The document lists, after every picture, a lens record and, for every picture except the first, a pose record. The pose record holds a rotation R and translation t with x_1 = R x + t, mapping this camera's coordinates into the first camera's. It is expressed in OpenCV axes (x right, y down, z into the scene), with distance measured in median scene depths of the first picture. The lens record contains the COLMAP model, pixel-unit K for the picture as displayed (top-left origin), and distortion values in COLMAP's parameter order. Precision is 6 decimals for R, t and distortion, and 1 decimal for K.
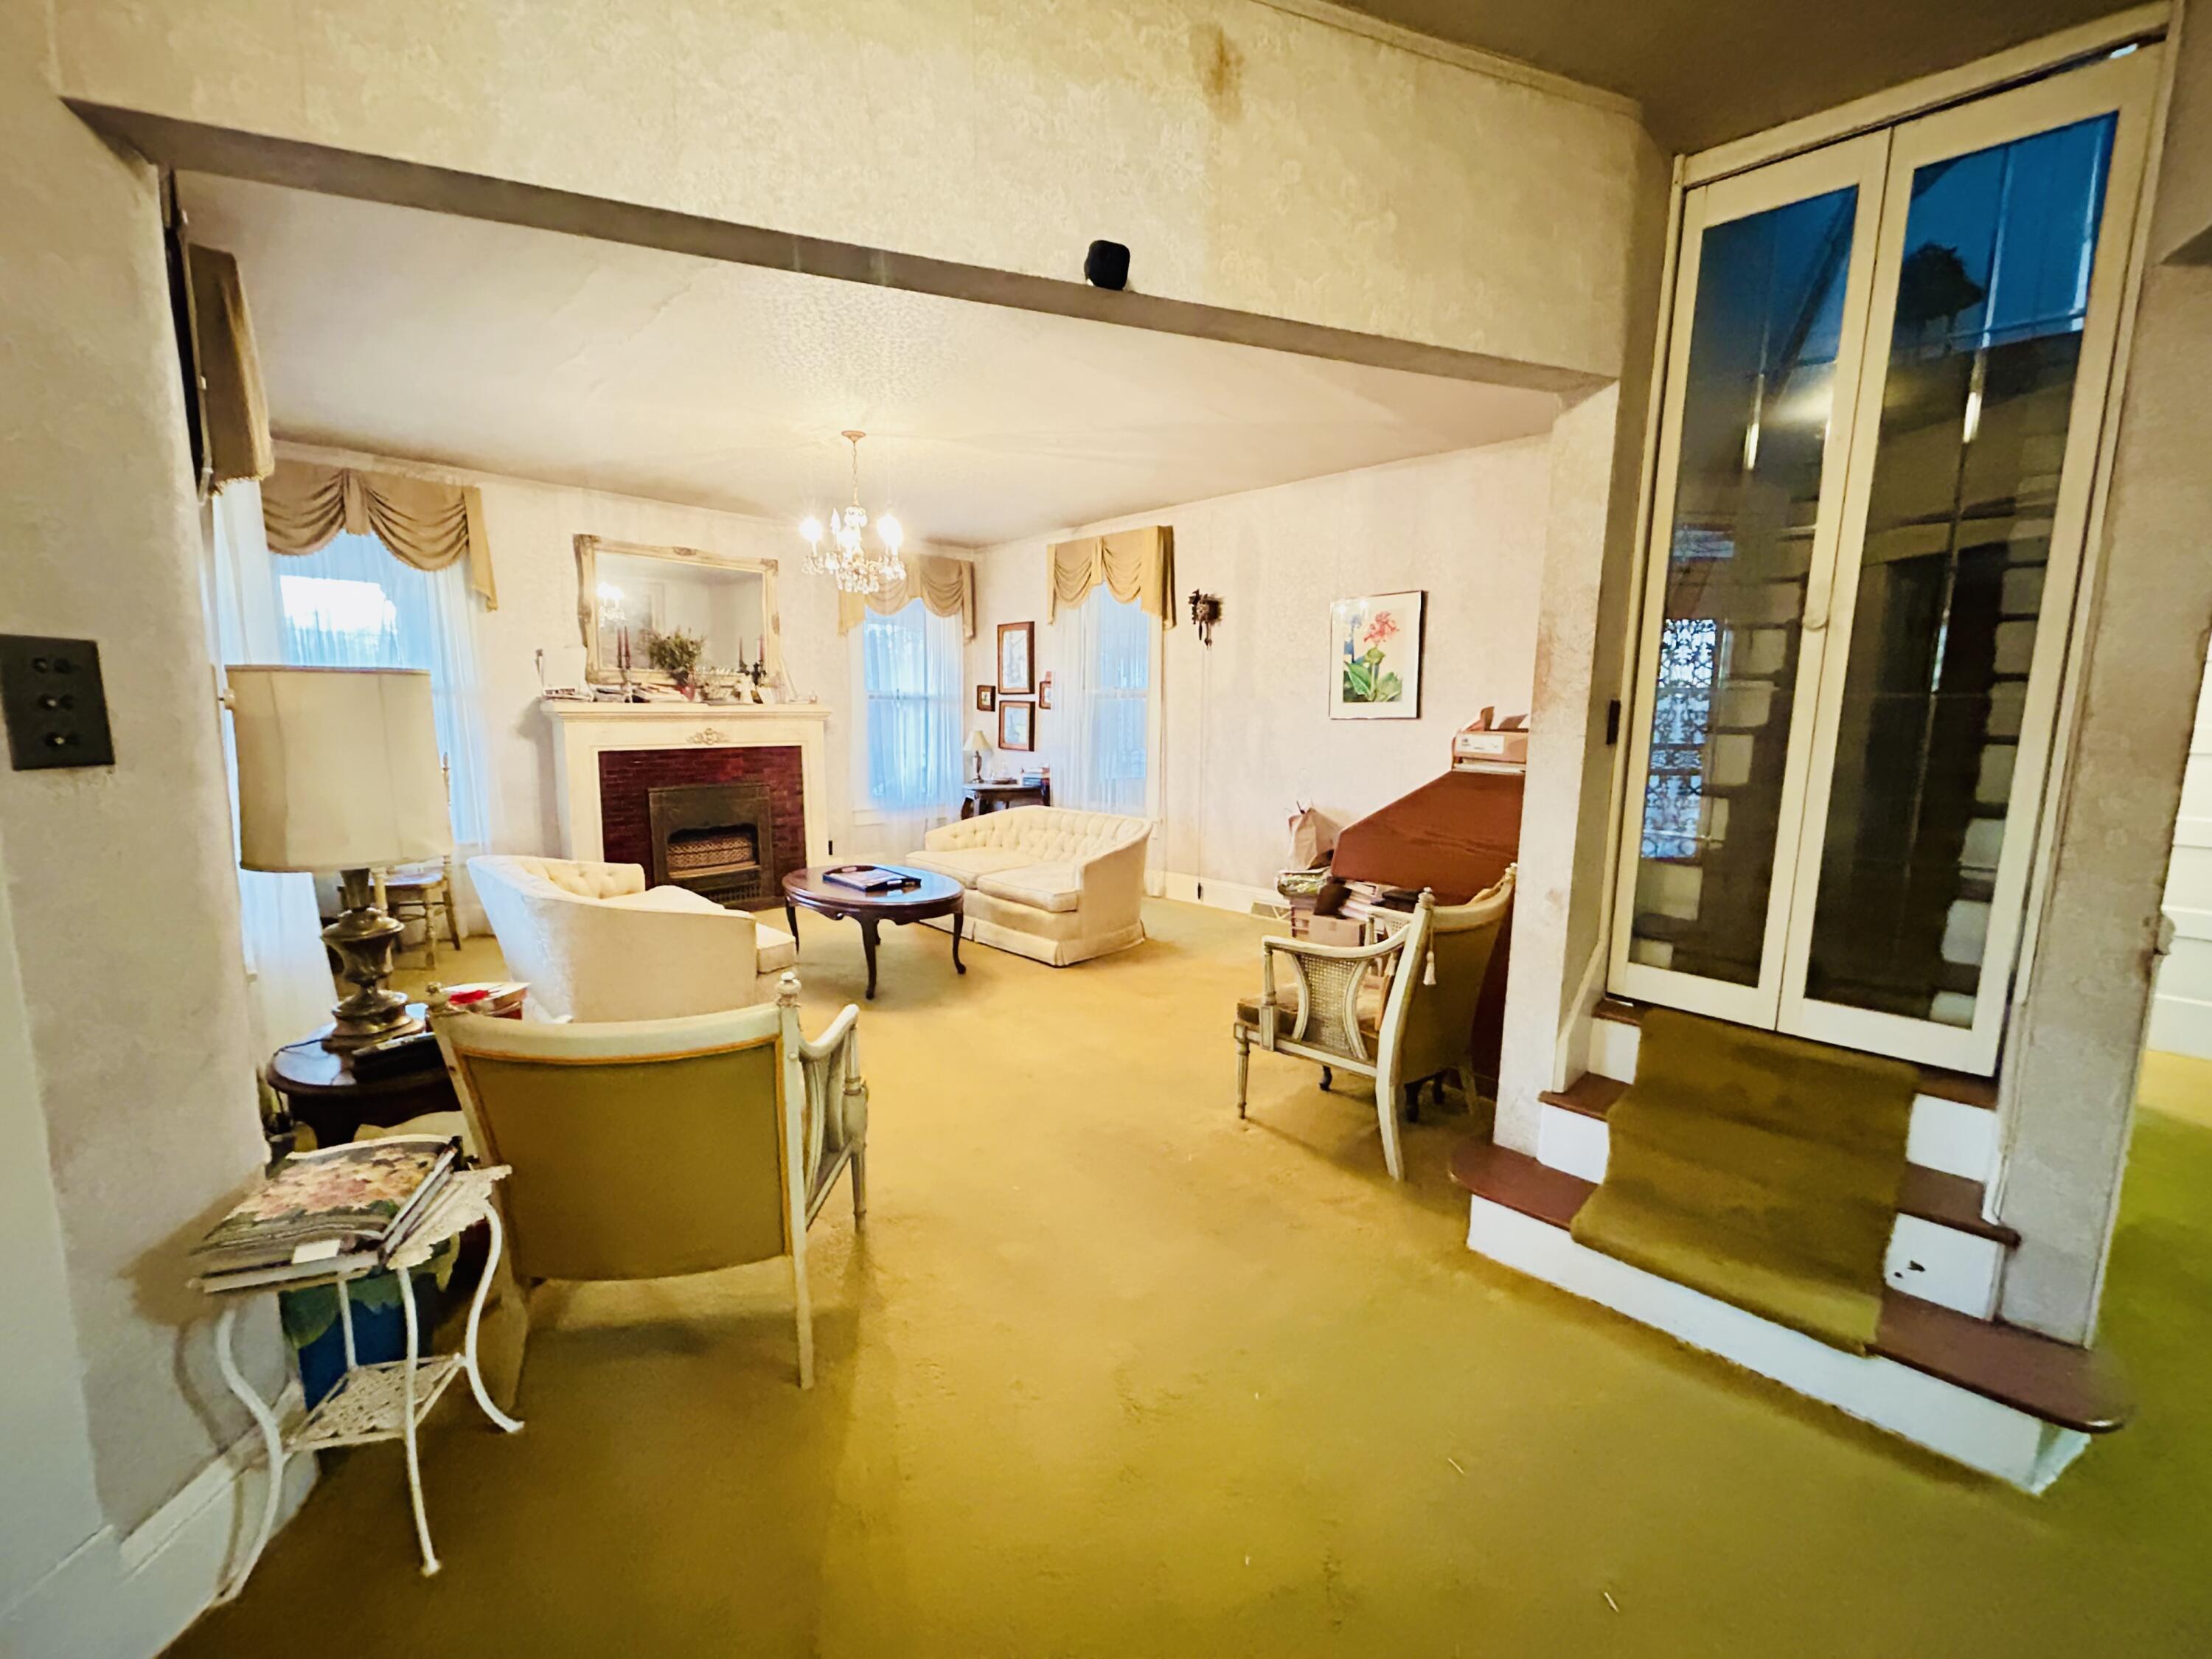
lens RADIAL K [[892.0, 0, 1111.2], [0, 892.0, 831.8], [0, 0, 1]] dist [-0.000831, 0.000089]
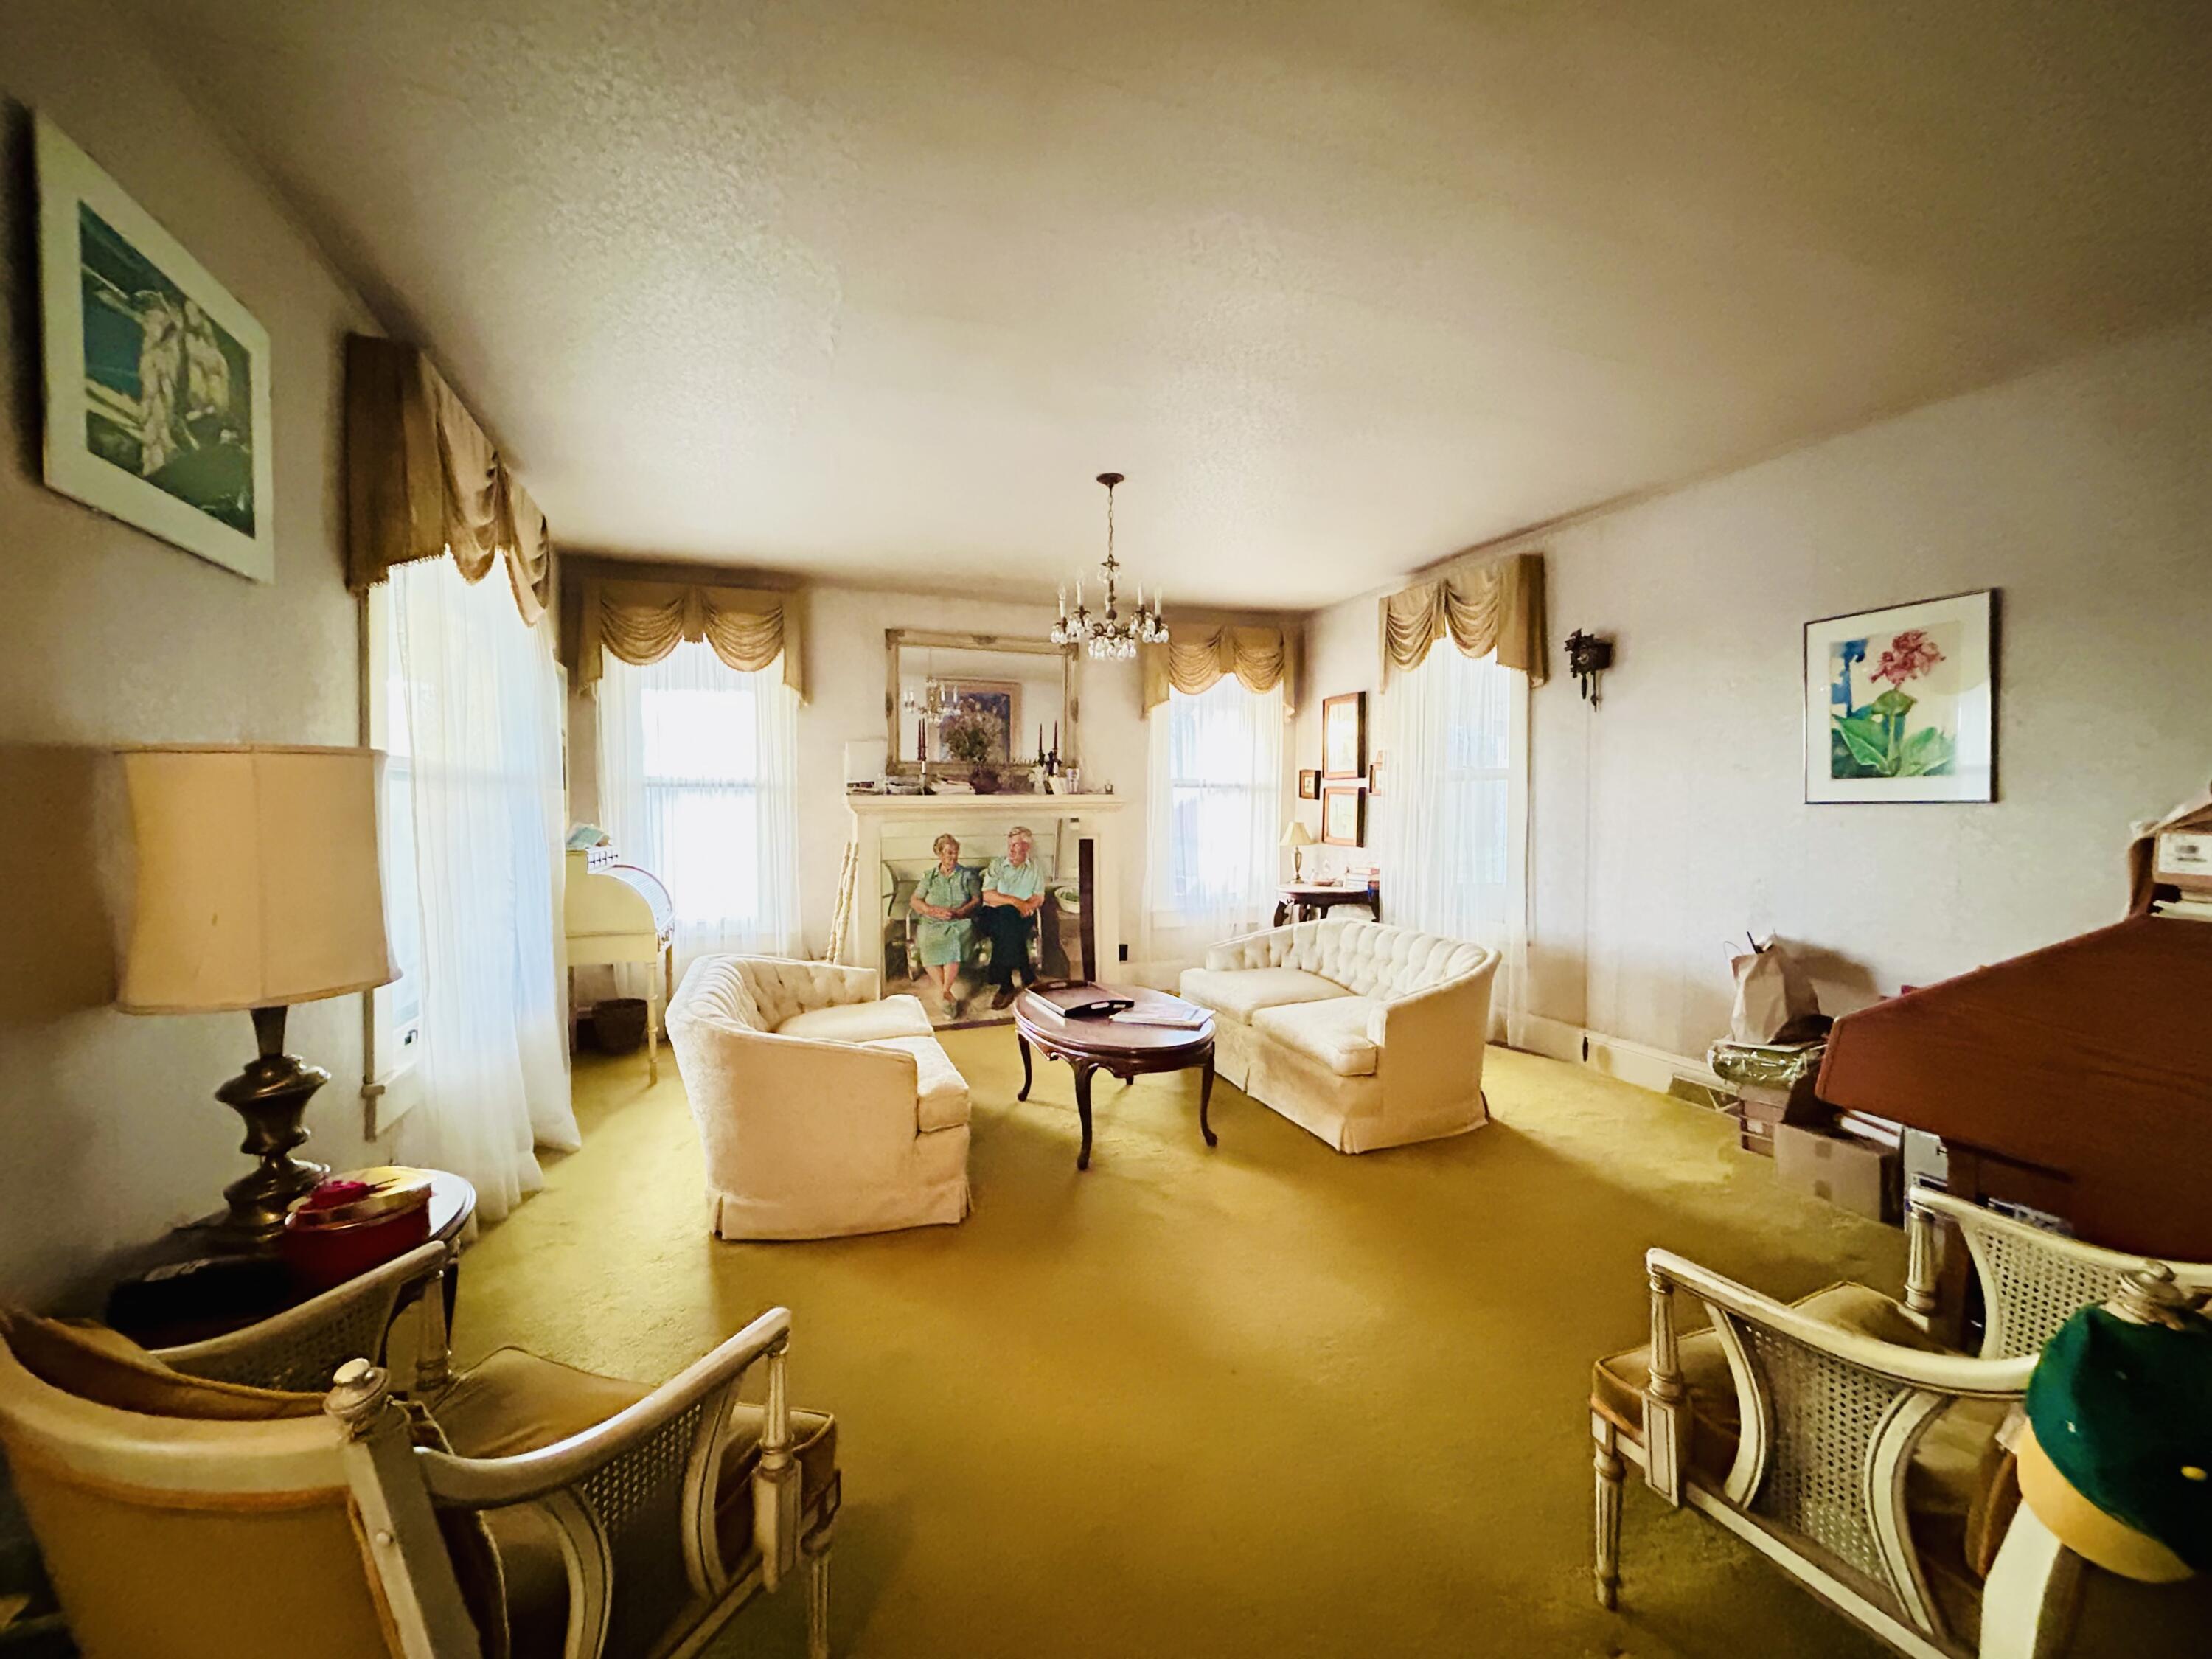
lens RADIAL K [[892.0, 0, 1111.2], [0, 892.0, 831.8], [0, 0, 1]] dist [-0.000831, 0.000089]
pose [[0.911978, 0.003797, -0.410221, 0.048070], [-0.045443, 0.994738, -0.091819, -0.023829], [0.407714, 0.102378, 0.907352, 0.200375]]
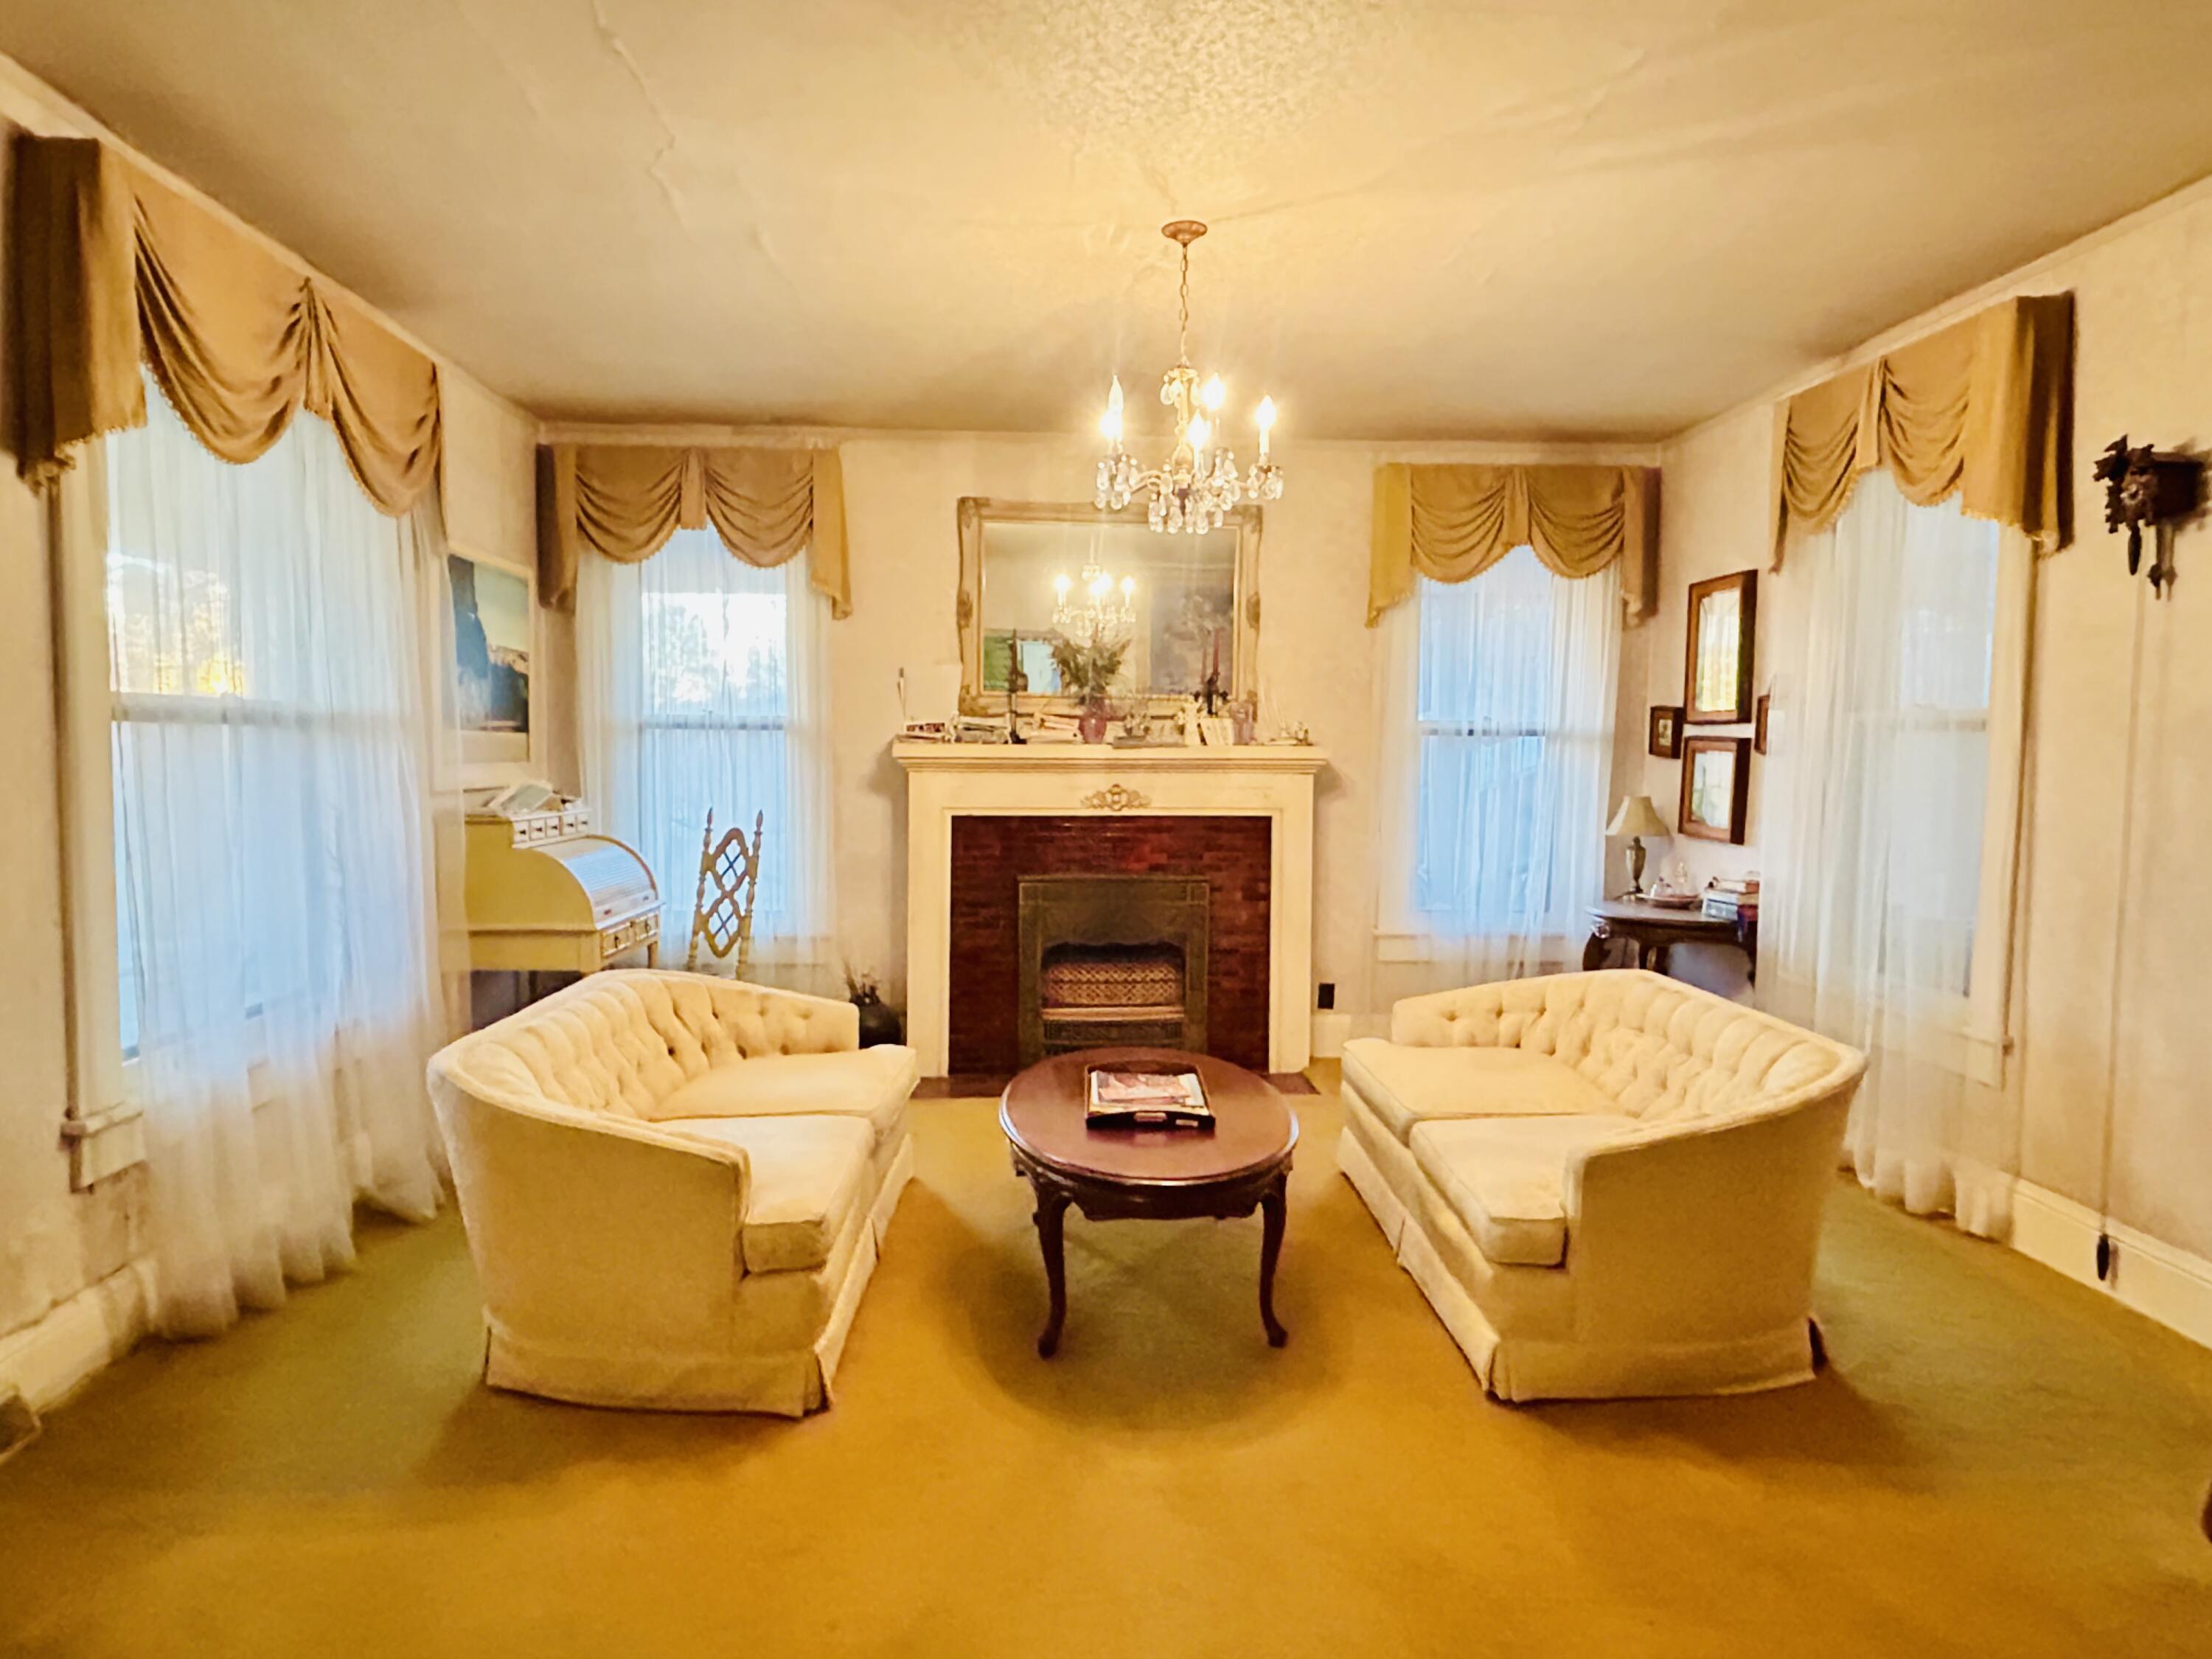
lens RADIAL K [[1294.8, 0, 1108.4], [0, 1294.8, 831.1], [0, 0, 1]] dist [-0.001262, 0.000880]
pose [[0.743335, 0.045205, -0.667390, 0.149114], [-0.093190, 0.994983, -0.036400, -0.051717], [0.662396, 0.089251, 0.743818, 0.339510]]
